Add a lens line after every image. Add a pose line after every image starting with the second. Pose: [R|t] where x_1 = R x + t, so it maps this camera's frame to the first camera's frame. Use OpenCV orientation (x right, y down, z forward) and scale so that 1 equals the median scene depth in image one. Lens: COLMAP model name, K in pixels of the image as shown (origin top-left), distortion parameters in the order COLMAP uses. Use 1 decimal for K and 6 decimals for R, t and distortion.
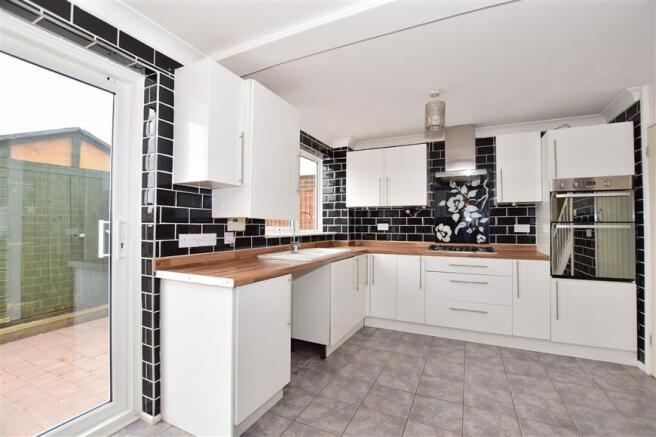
lens RADIAL K [[301.0, 0, 322.9], [0, 301.0, 218.1], [0, 0, 1]] dist [-0.032300, 0.000027]
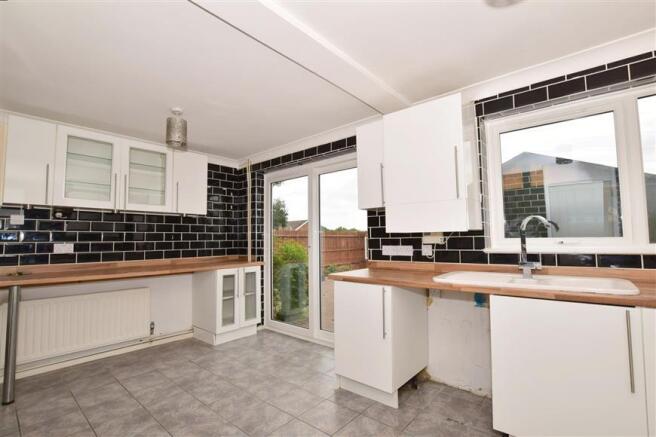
lens RADIAL K [[301.0, 0, 322.9], [0, 301.0, 218.1], [0, 0, 1]] dist [-0.032300, 0.000027]
pose [[-0.259181, -0.063791, -0.963720, 0.907335], [0.041077, 0.996186, -0.076988, 0.020327], [0.964955, -0.059541, -0.255572, 1.011639]]
